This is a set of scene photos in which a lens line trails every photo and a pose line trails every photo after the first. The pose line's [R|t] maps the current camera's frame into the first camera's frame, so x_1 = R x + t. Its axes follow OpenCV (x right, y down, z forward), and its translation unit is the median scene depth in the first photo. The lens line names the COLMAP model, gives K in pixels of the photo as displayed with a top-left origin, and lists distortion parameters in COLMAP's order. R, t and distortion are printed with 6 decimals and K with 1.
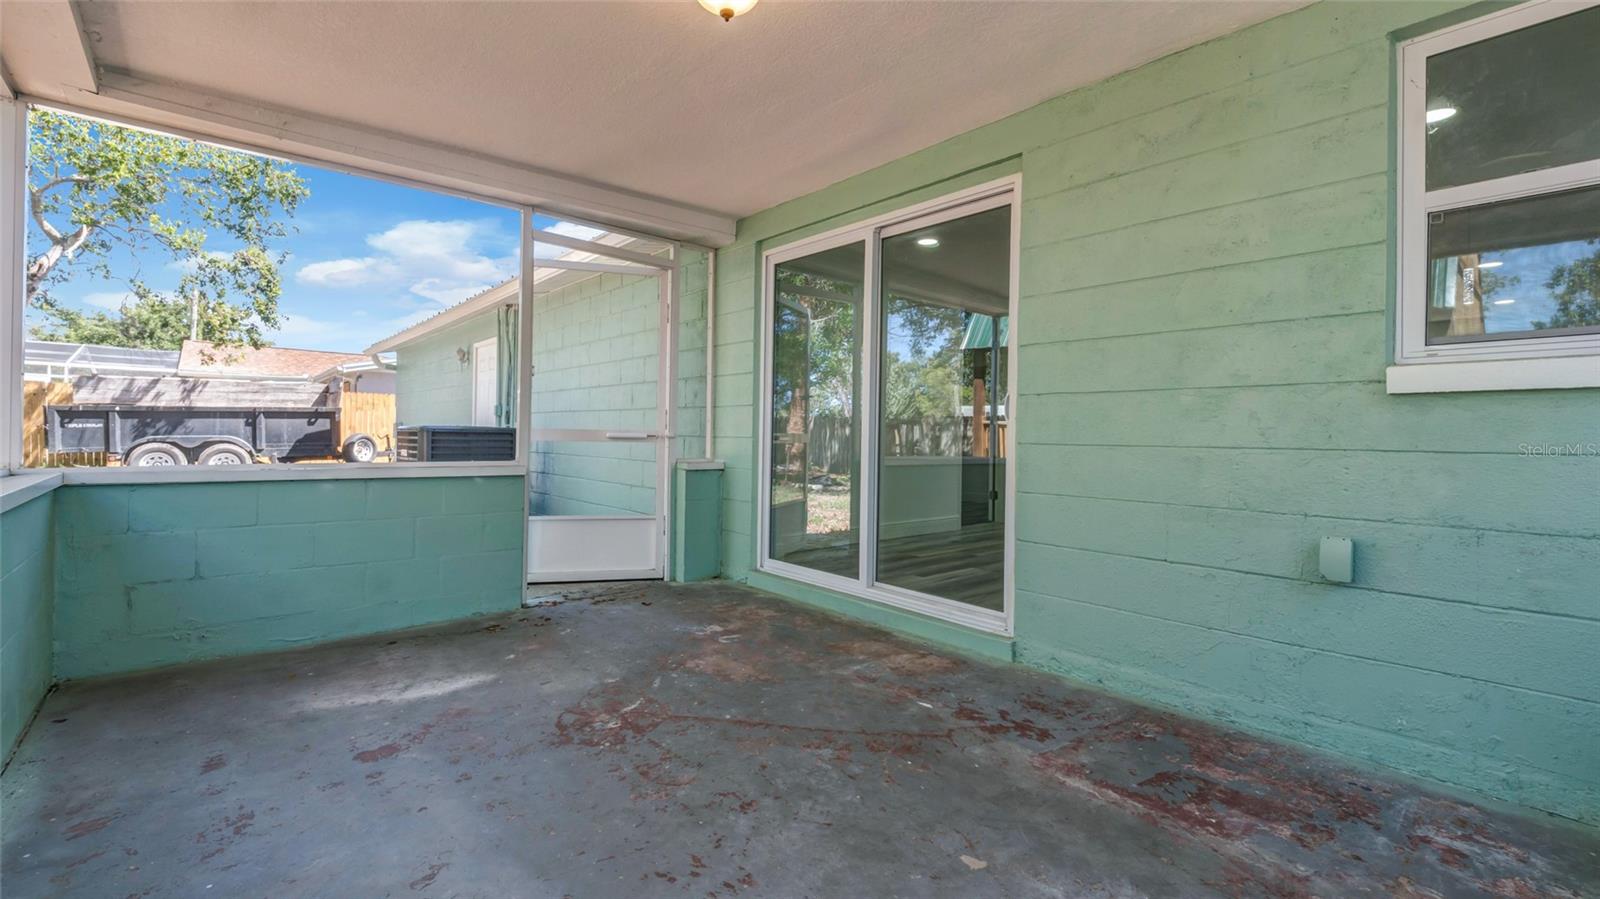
lens RADIAL K [[681.0, 0, 797.9], [0, 681.0, 435.1], [0, 0, 1]] dist [-0.006518, -0.000218]
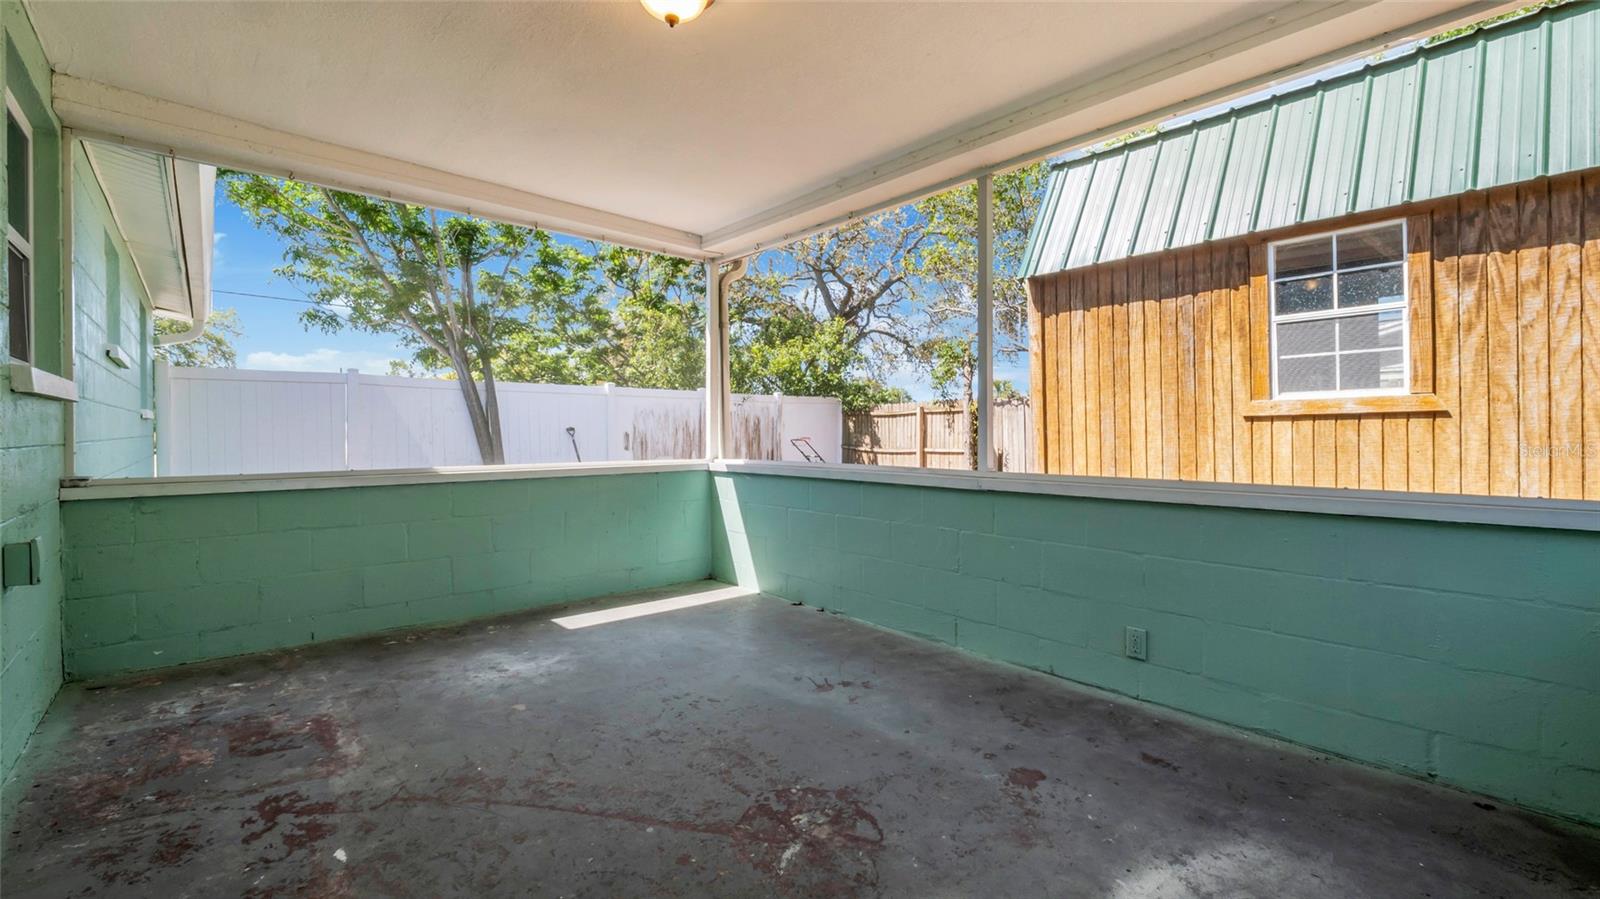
lens RADIAL K [[681.0, 0, 797.9], [0, 681.0, 435.1], [0, 0, 1]] dist [-0.006518, -0.000218]
pose [[-0.999916, -0.012111, 0.004568, -0.269640], [-0.012076, 0.999899, 0.007461, -0.015901], [-0.004658, 0.007406, -0.999962, 1.790544]]
